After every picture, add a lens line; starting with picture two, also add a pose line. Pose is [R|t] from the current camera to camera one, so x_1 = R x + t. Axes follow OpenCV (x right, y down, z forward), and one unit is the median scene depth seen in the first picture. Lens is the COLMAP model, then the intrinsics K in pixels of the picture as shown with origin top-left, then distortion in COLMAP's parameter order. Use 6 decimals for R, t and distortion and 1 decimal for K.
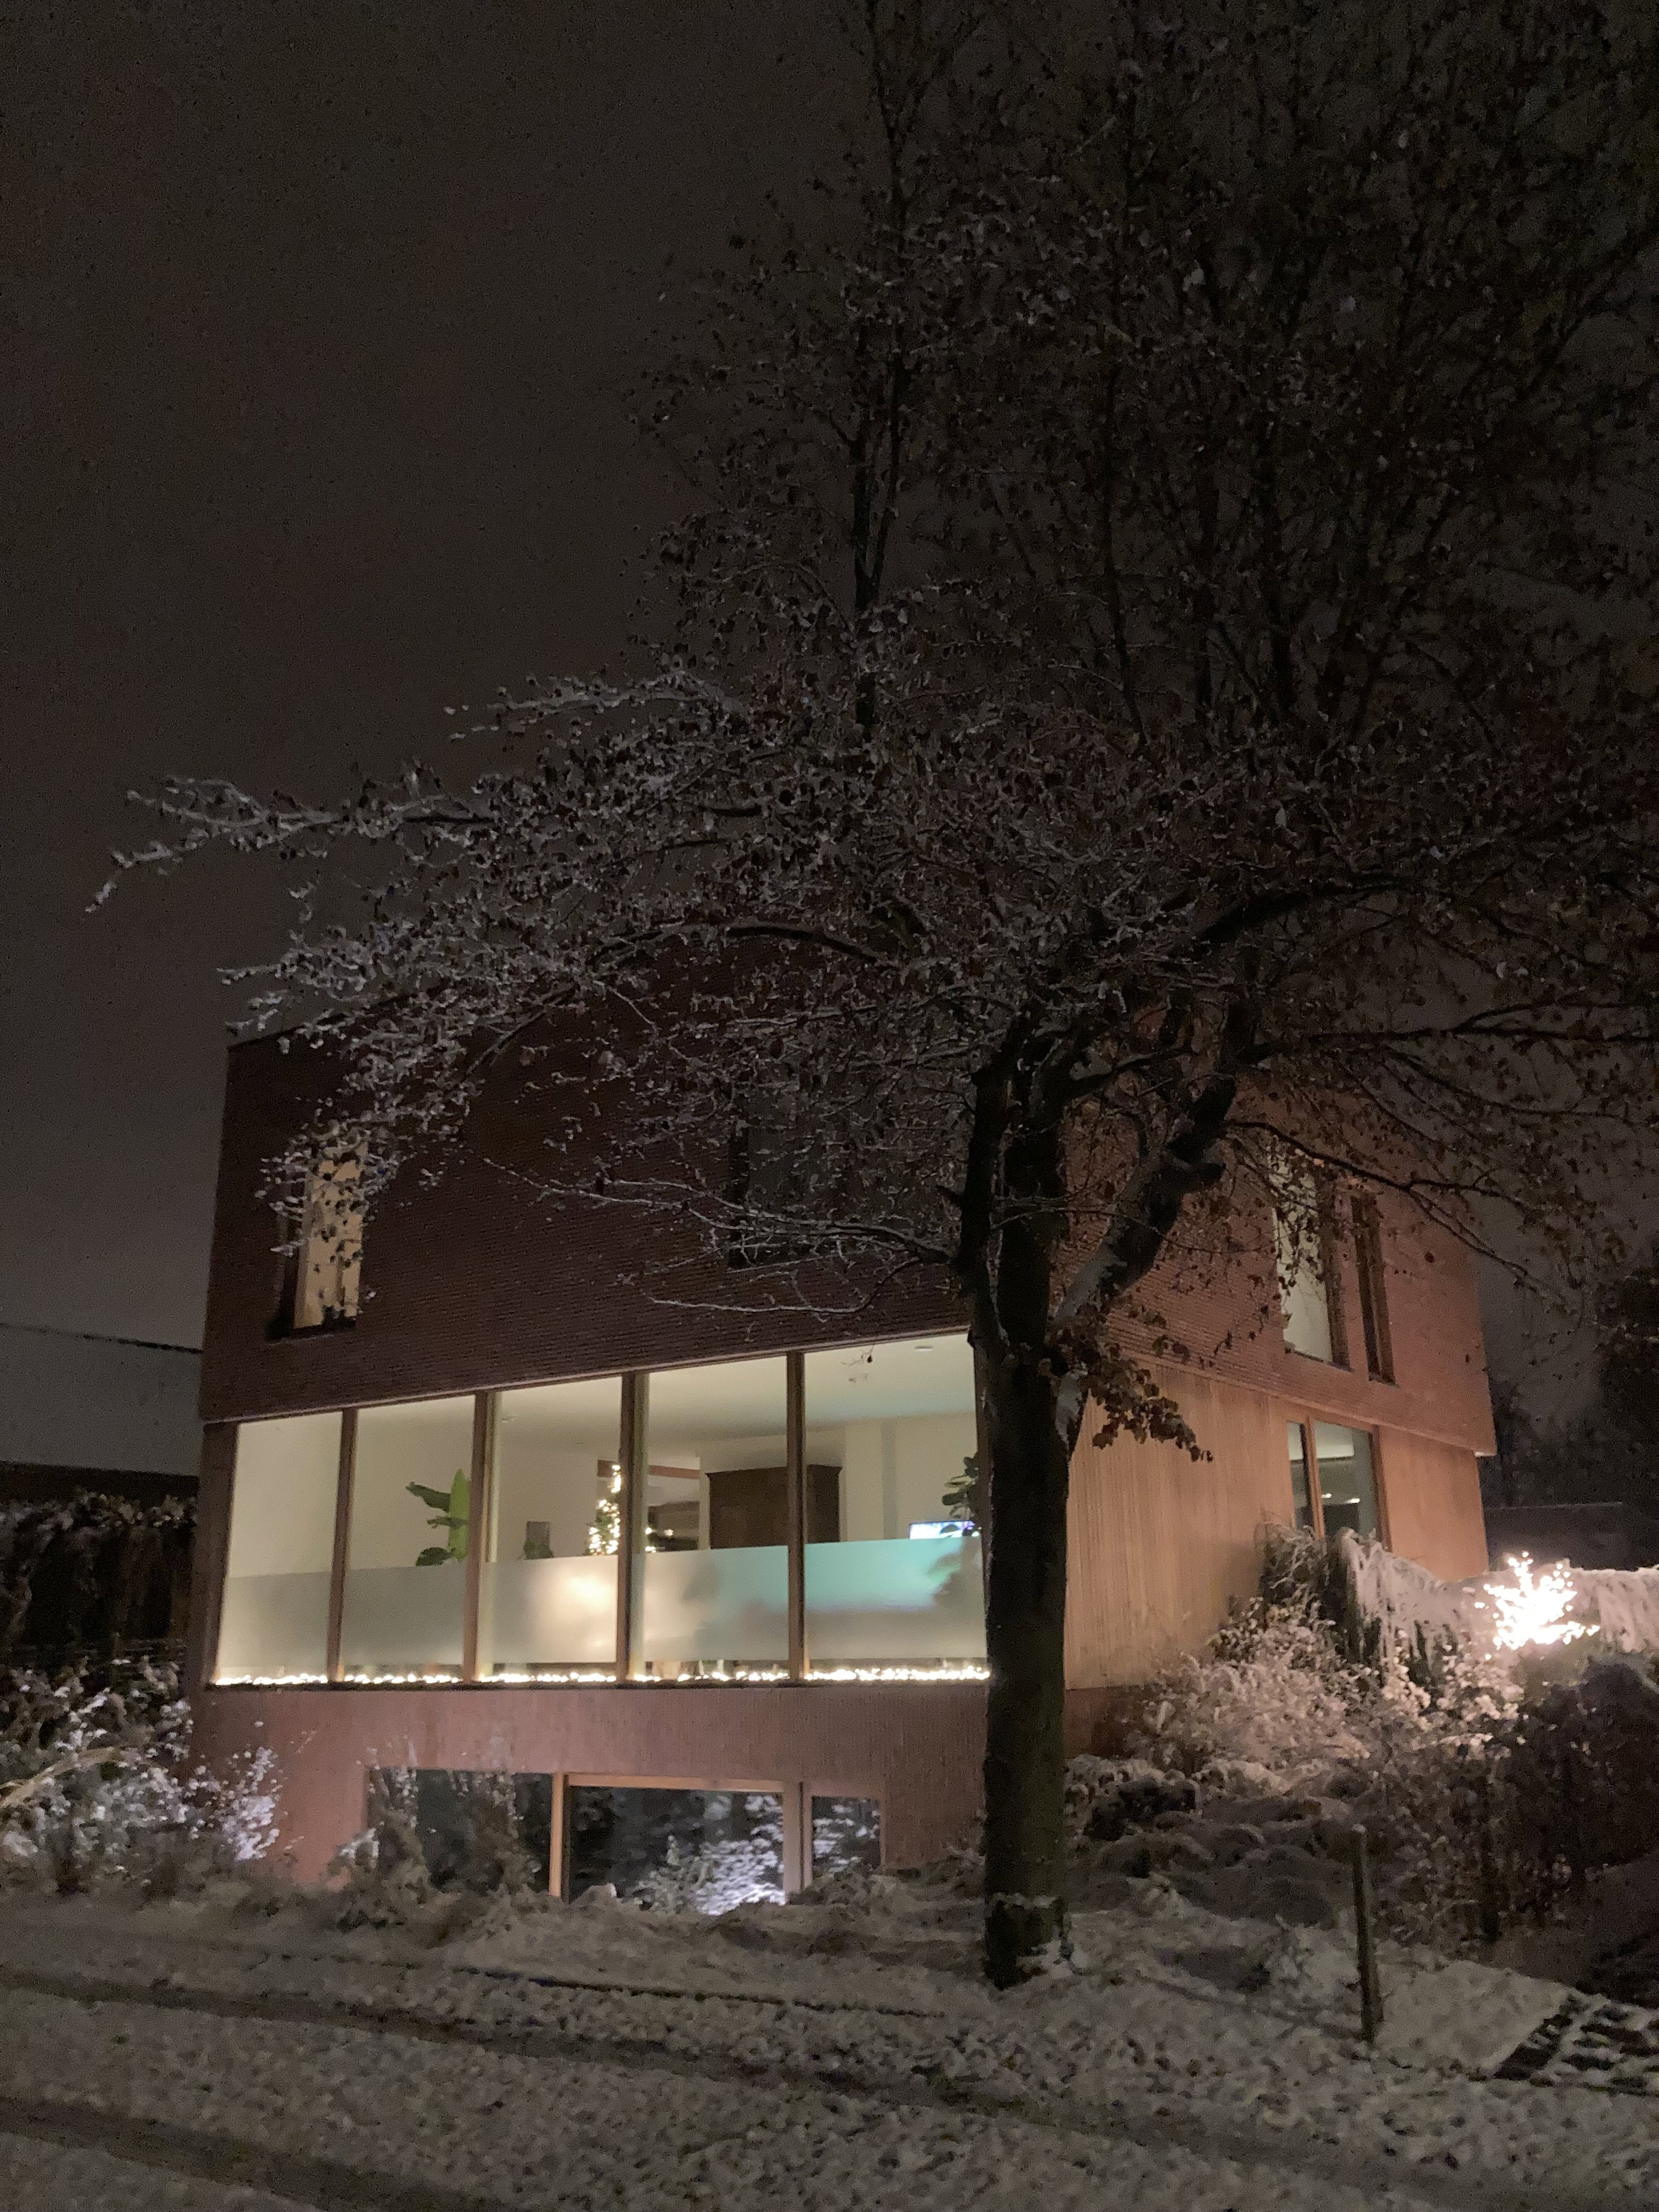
lens RADIAL K [[1823.2, 0, 829.5], [0, 1823.2, 1106.0], [0, 0, 1]] dist [-0.003706, -0.002035]
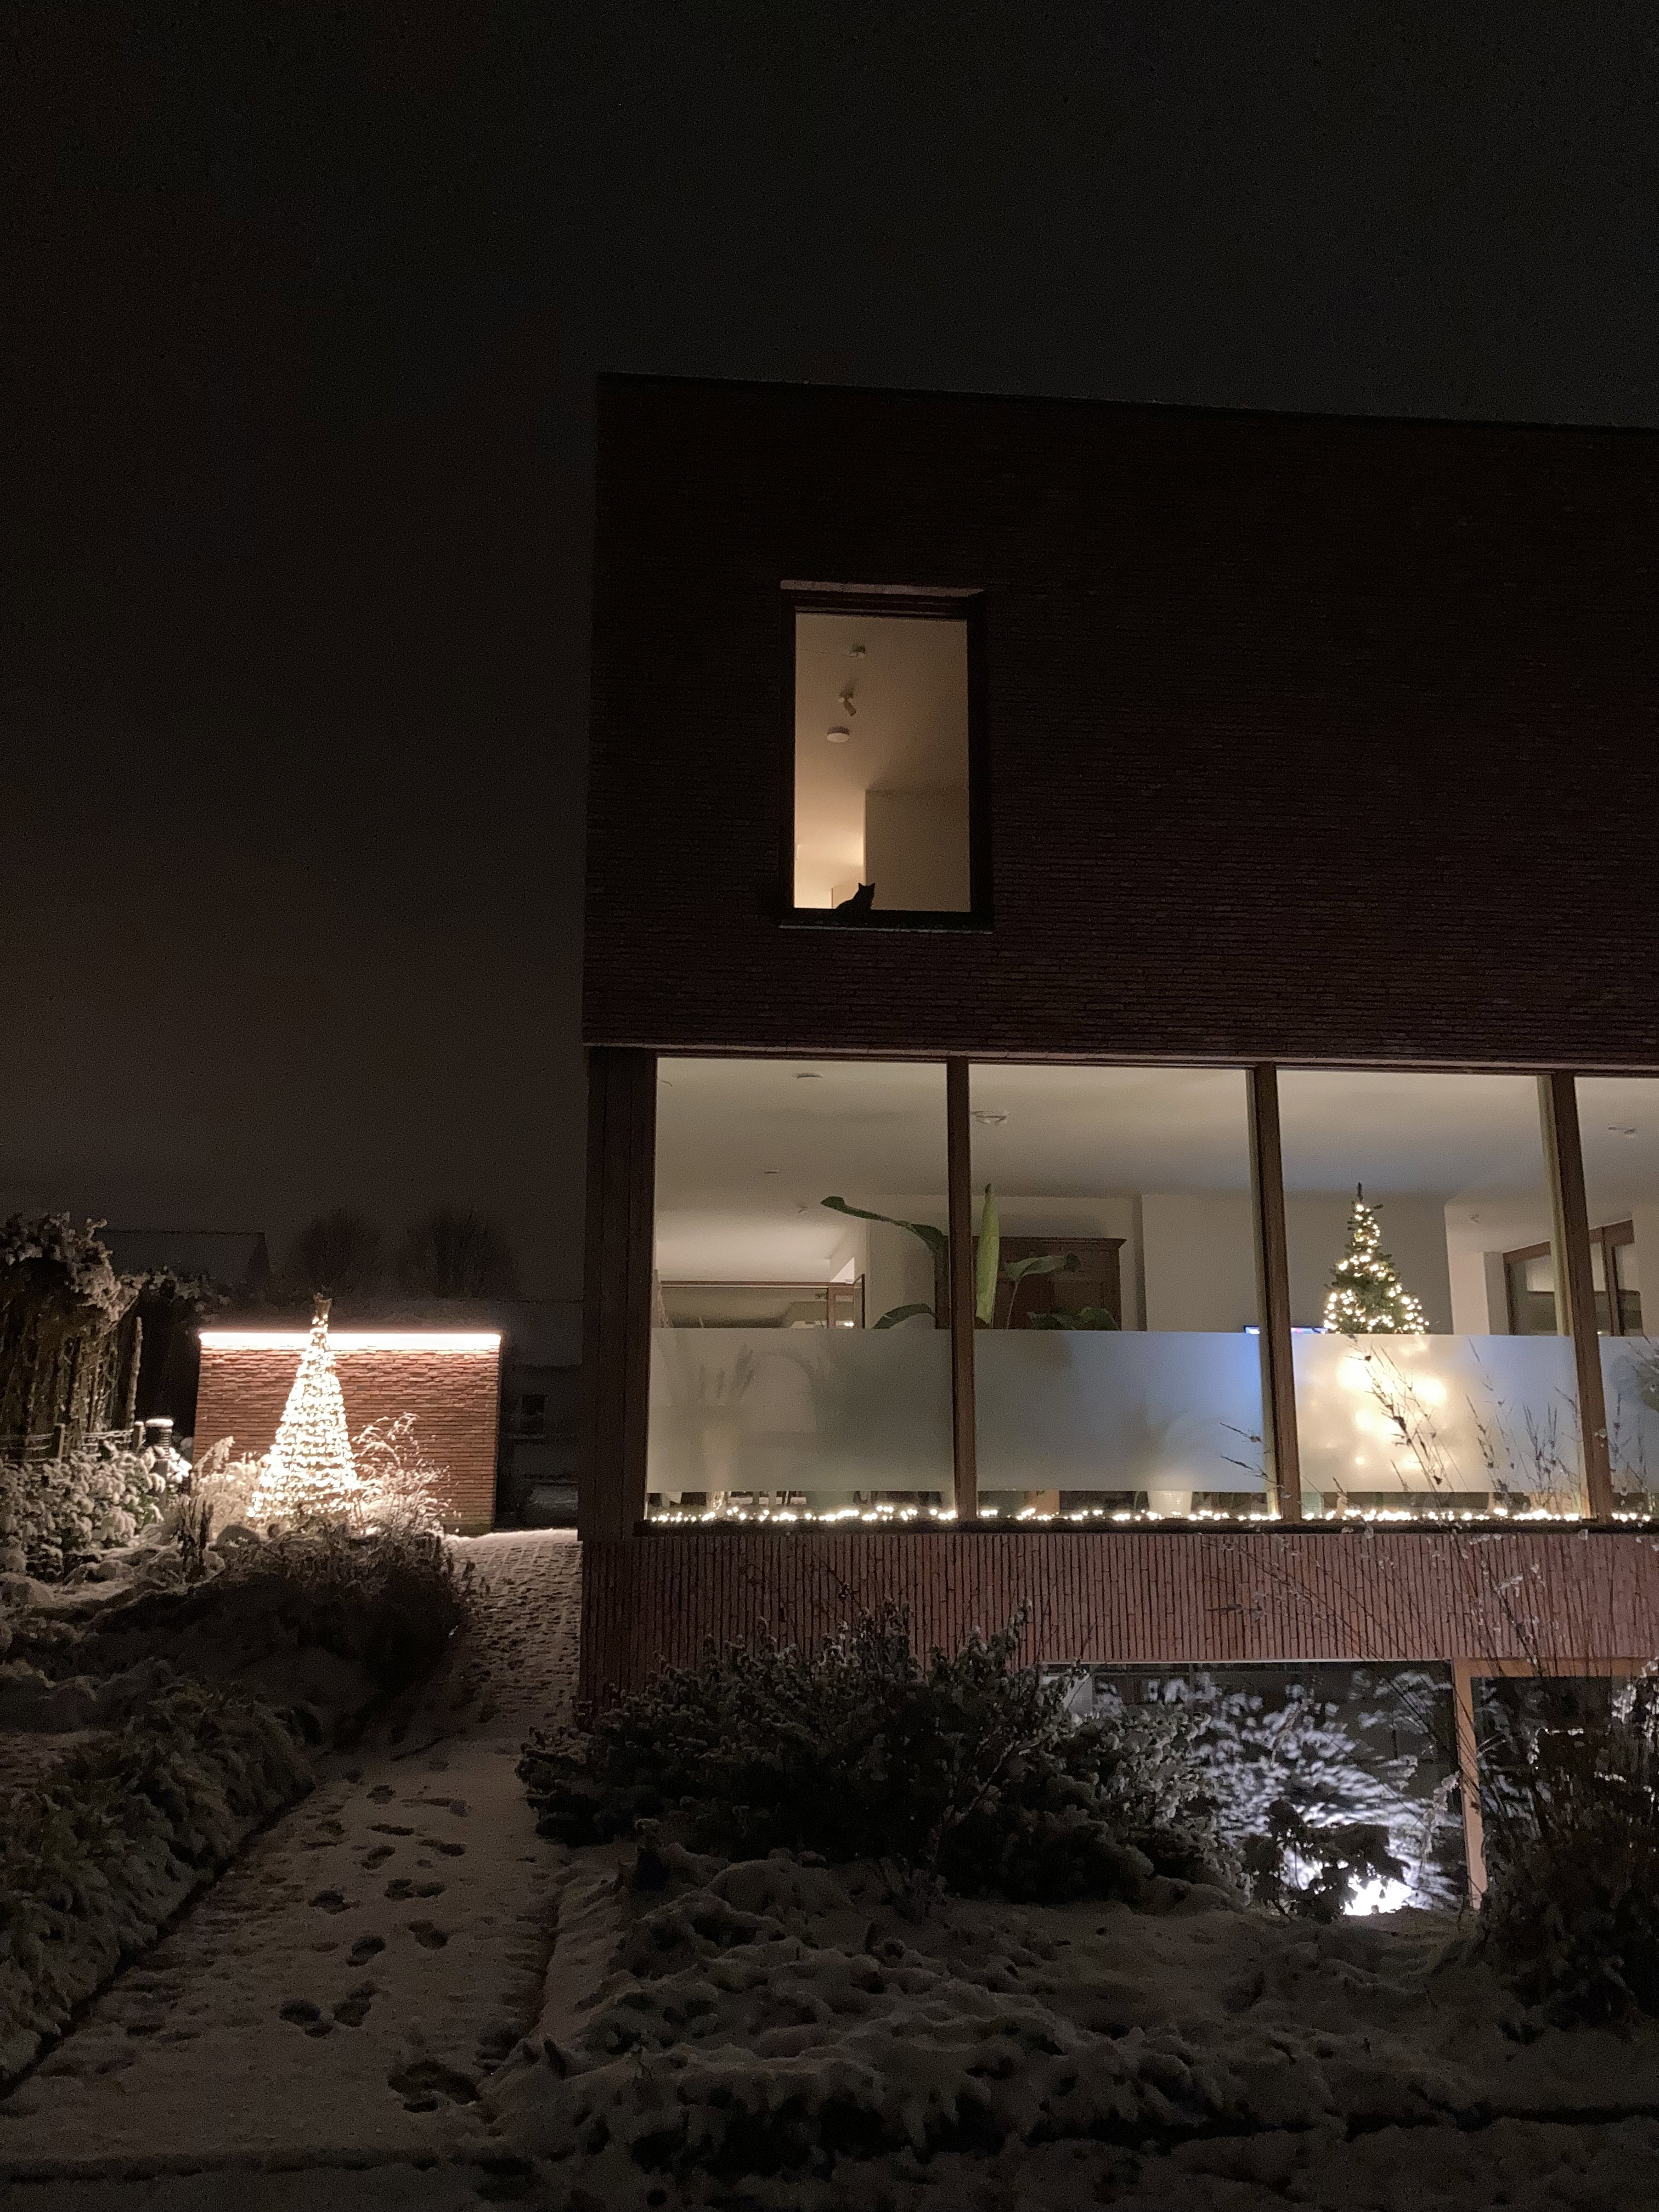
lens RADIAL K [[1823.2, 0, 829.5], [0, 1823.2, 1106.0], [0, 0, 1]] dist [-0.003706, -0.002035]
pose [[0.760882, 0.148846, 0.631587, -0.651385], [-0.198829, 0.979997, 0.008576, 0.180434], [-0.617677, -0.132104, 0.775257, 0.562390]]
